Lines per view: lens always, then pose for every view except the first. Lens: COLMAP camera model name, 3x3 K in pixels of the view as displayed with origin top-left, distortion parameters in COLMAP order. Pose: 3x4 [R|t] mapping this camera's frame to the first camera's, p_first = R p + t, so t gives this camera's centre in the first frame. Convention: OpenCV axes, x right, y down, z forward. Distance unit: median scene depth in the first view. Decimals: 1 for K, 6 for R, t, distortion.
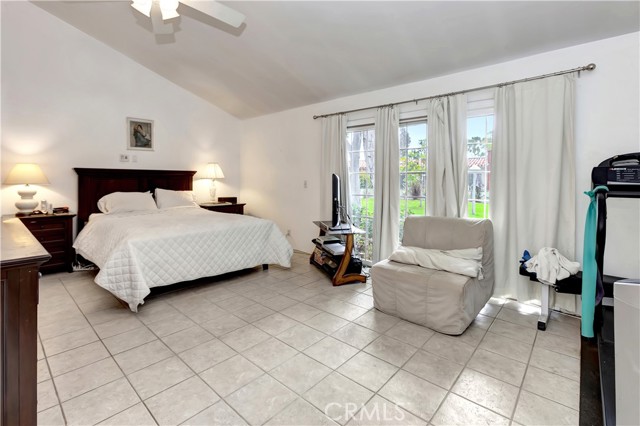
lens RADIAL K [[303.4, 0, 316.1], [0, 303.4, 175.4], [0, 0, 1]] dist [-0.000384, 0.001110]
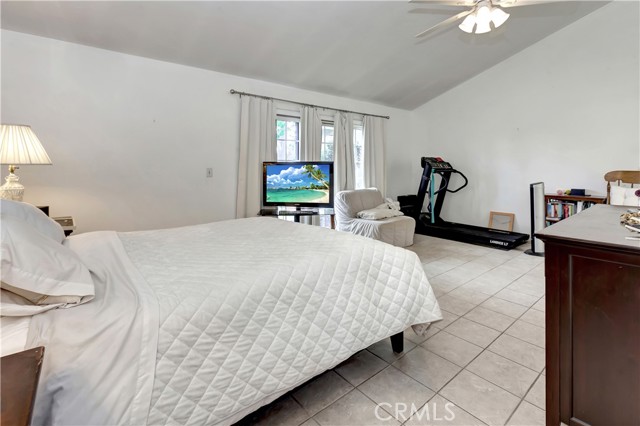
lens RADIAL K [[299.1, 0, 320.2], [0, 299.1, 161.3], [0, 0, 1]] dist [-0.000104, 0.000207]
pose [[0.137738, 0.010248, 0.990416, -0.944526], [-0.011753, 0.999893, -0.008711, 0.005071], [-0.990399, -0.010441, 0.137844, 0.784634]]
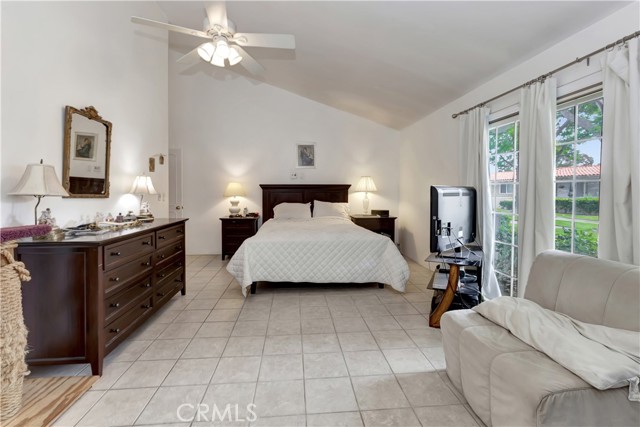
lens RADIAL K [[296.6, 0, 314.2], [0, 296.6, 192.9], [0, 0, 1]] dist [-0.002093, 0.000378]
pose [[0.726931, -0.000213, -0.686710, 0.322880], [0.013947, 0.999798, 0.014454, -0.002470], [0.686568, -0.020085, 0.726788, 0.198592]]
